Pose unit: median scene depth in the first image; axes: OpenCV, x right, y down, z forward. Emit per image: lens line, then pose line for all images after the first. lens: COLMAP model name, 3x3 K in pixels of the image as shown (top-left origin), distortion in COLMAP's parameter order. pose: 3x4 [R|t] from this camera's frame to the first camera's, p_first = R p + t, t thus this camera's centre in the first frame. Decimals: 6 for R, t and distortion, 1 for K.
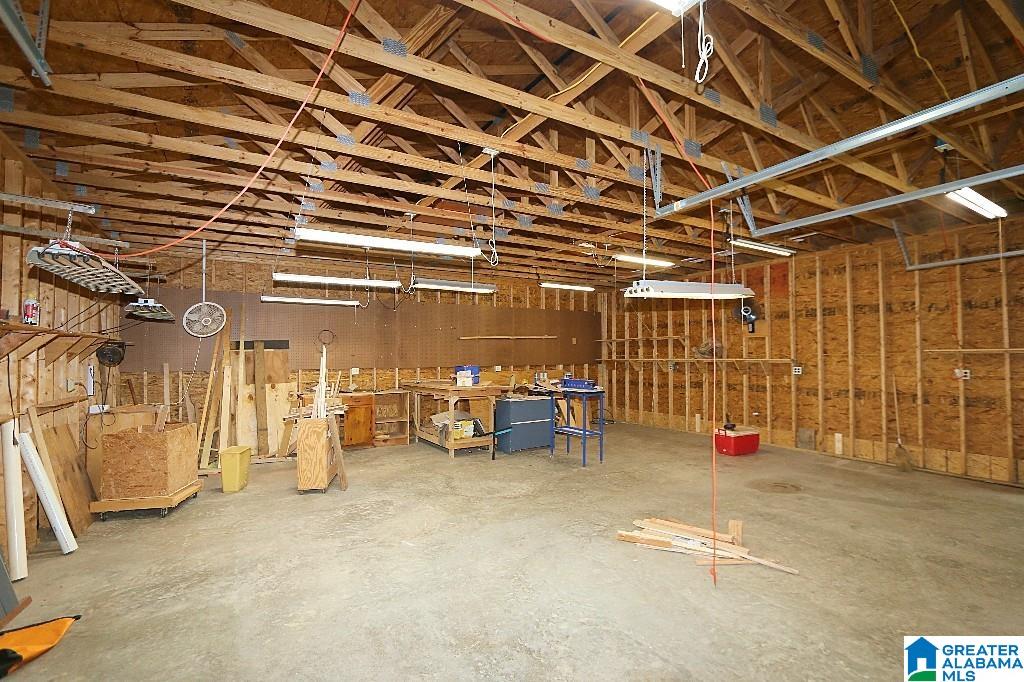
lens RADIAL K [[468.7, 0, 516.9], [0, 468.7, 341.2], [0, 0, 1]] dist [-0.015785, 0.000166]
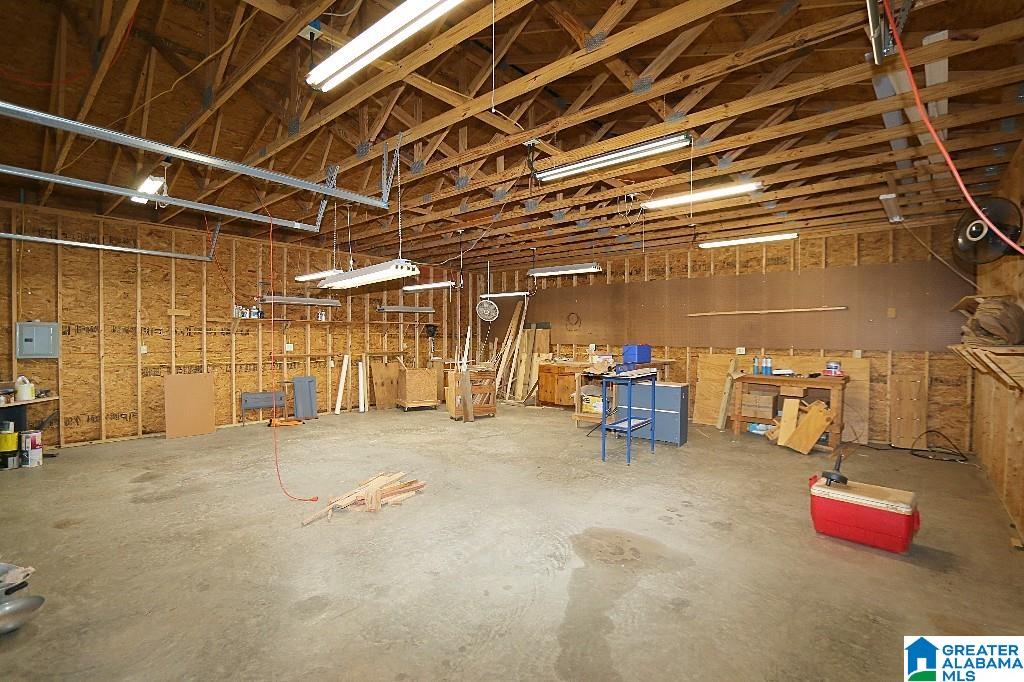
lens RADIAL K [[468.7, 0, 515.4], [0, 468.7, 341.7], [0, 0, 1]] dist [-0.015785, 0.000166]
pose [[0.302560, 0.022017, -0.952876, 1.189912], [0.021371, 0.999325, 0.029876, 0.018638], [0.952891, -0.029403, 0.301885, 0.752106]]
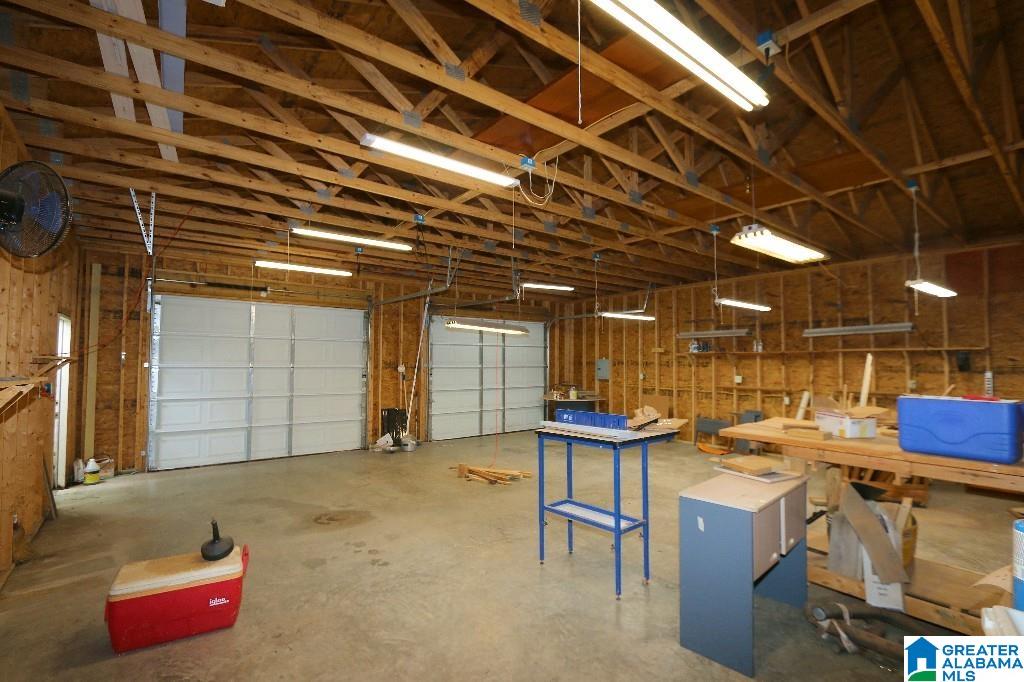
lens RADIAL K [[468.7, 0, 511.4], [0, 468.7, 341.2], [0, 0, 1]] dist [-0.015785, 0.000166]
pose [[-0.993737, -0.005904, -0.111589, 0.367623], [0.002223, 0.997361, -0.072566, 0.054896], [0.111723, -0.072360, -0.991101, 2.052476]]
